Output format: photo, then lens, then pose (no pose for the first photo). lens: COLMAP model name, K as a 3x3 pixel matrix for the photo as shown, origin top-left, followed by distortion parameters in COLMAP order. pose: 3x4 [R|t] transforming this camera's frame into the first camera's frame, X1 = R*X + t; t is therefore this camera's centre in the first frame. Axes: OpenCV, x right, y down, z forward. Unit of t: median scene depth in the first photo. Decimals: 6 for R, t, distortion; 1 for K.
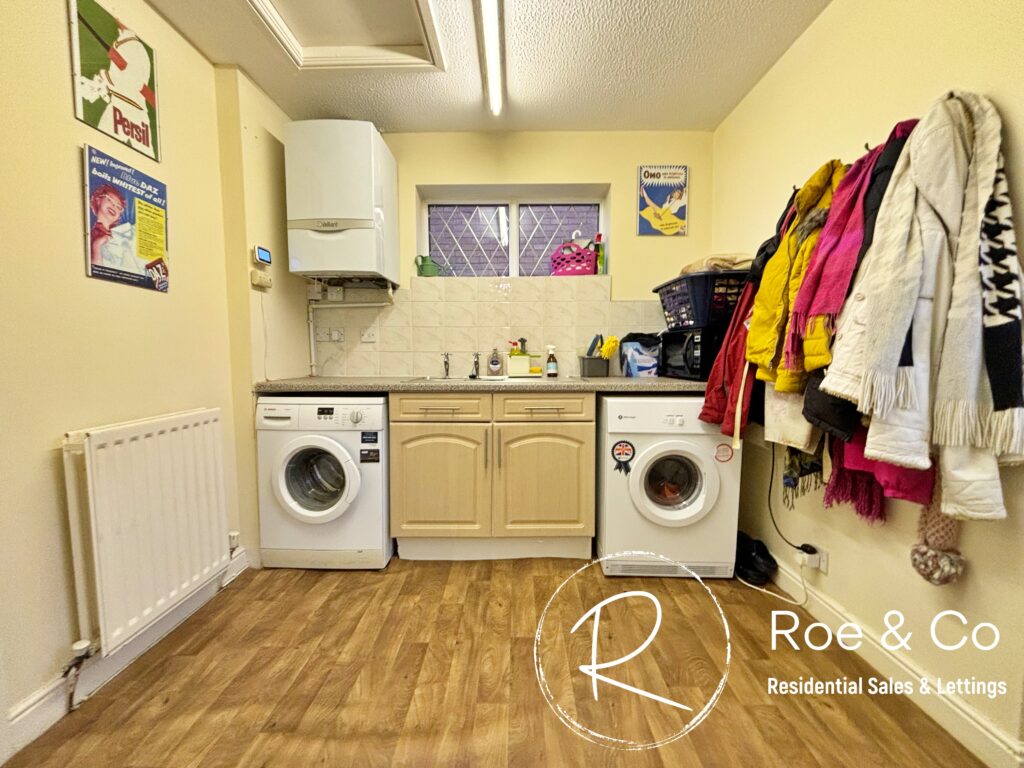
lens RADIAL K [[411.9, 0, 511.7], [0, 411.9, 384.9], [0, 0, 1]] dist [-0.003749, -0.000389]
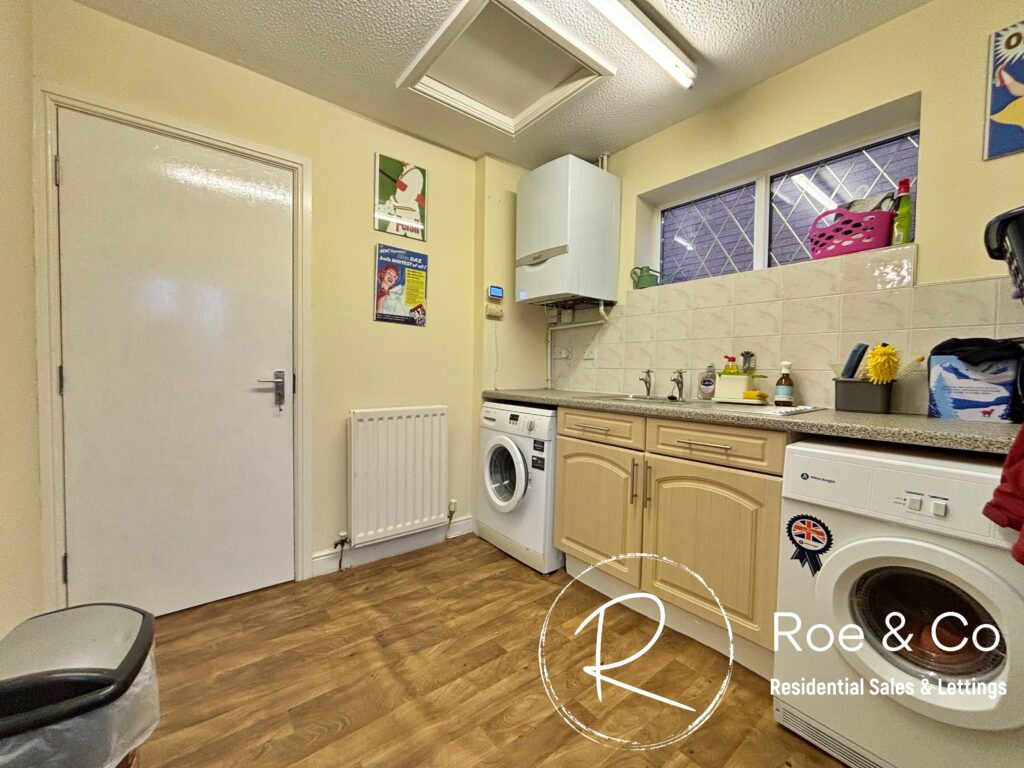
lens RADIAL K [[411.9, 0, 511.5], [0, 411.9, 385.9], [0, 0, 1]] dist [-0.003749, -0.000389]
pose [[0.631305, 0.043123, -0.774334, 0.444475], [-0.077992, 0.996921, -0.008067, -0.016443], [0.771603, 0.065484, 0.632725, 0.254263]]
